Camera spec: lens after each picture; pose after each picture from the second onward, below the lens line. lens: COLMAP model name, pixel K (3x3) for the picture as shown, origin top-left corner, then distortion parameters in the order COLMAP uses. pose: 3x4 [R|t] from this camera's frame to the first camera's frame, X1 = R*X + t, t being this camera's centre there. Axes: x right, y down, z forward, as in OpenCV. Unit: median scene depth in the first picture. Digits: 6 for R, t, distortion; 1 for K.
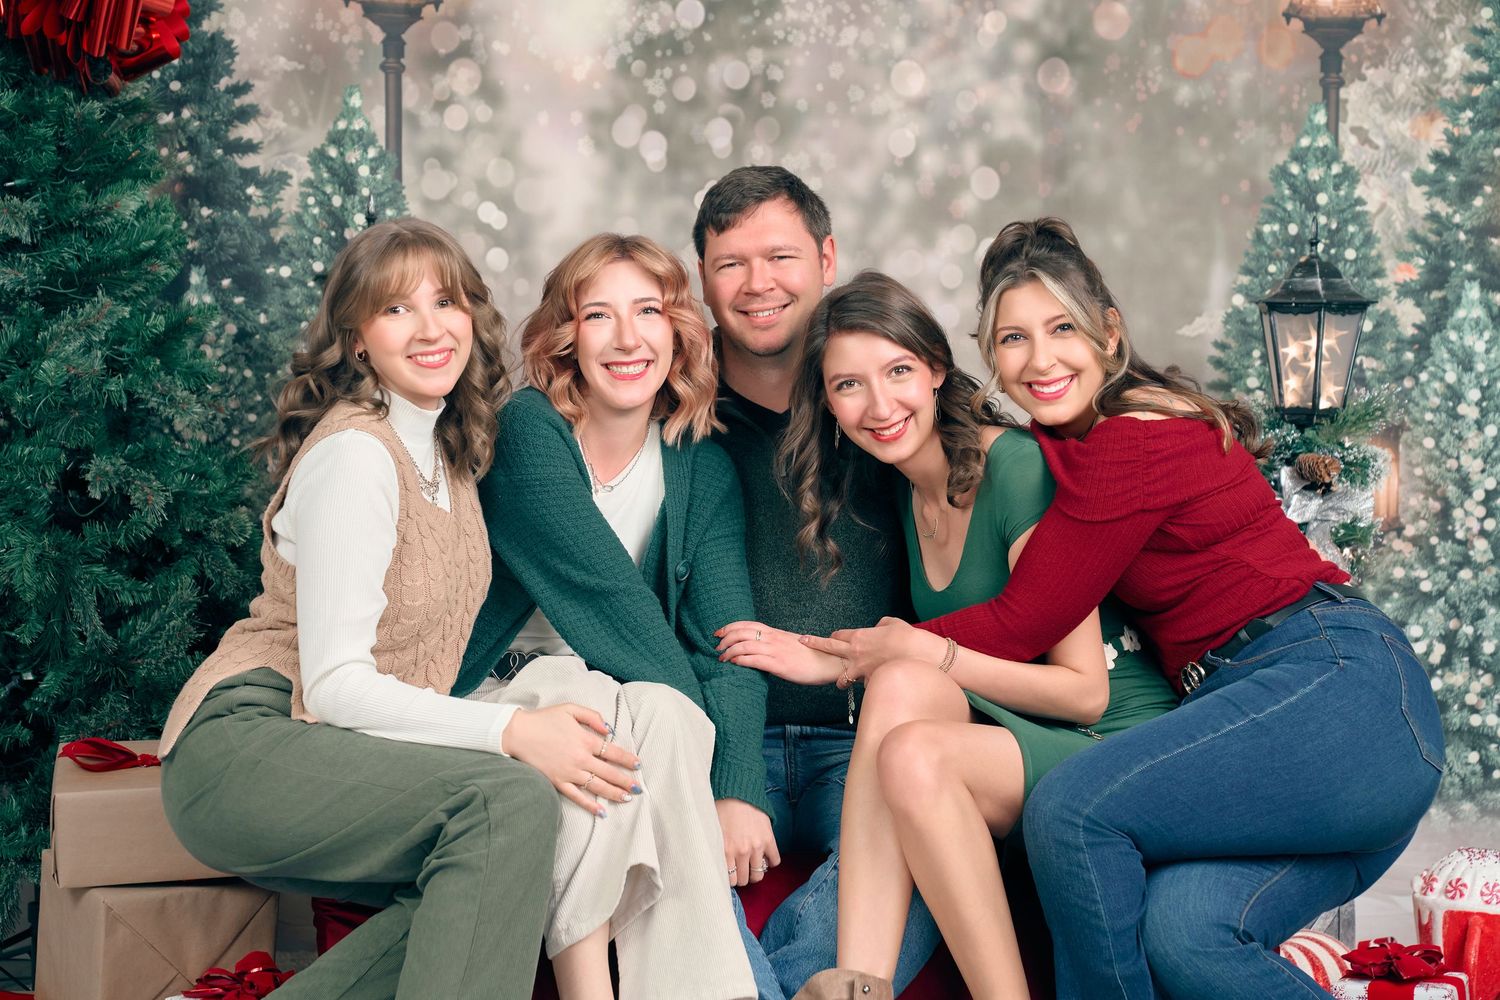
lens RADIAL K [[2859.9, 0, 747.1], [0, 2859.9, 502.5], [0, 0, 1]] dist [-0.248030, 0.000000]
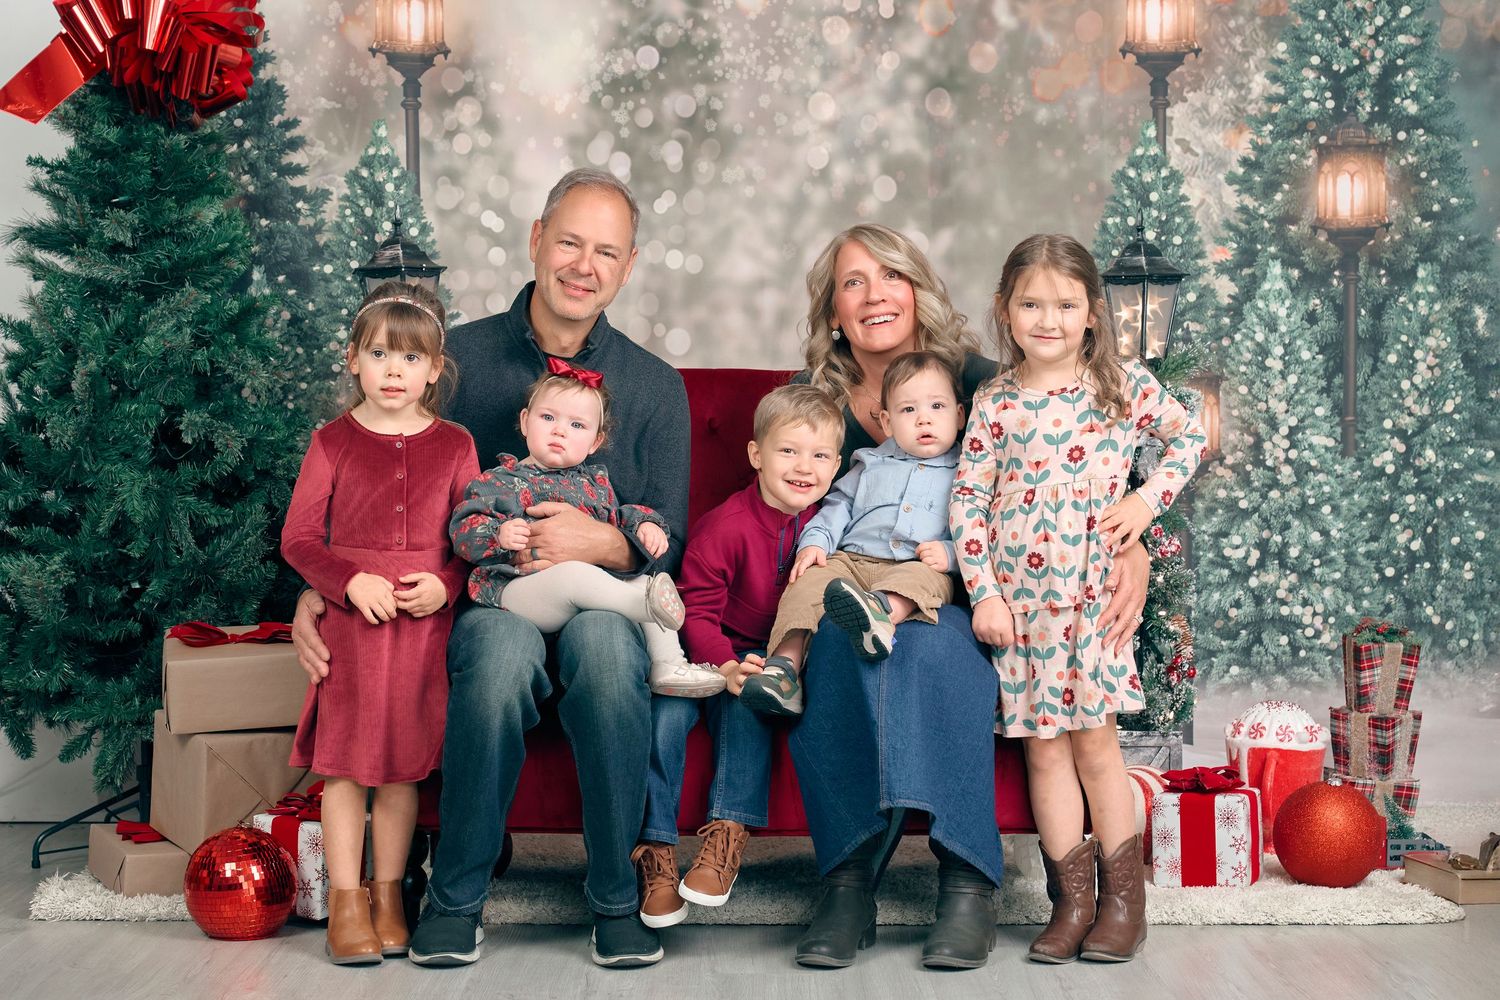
lens RADIAL K [[2578.7, 0, 750.8], [0, 2578.7, 499.1], [0, 0, 1]] dist [-0.296098, 0.000000]
pose [[0.999772, -0.017349, 0.012478, 0.008115], [0.017350, 0.999849, 0.000051, 0.023750], [-0.012477, 0.000166, 0.999922, -0.130984]]
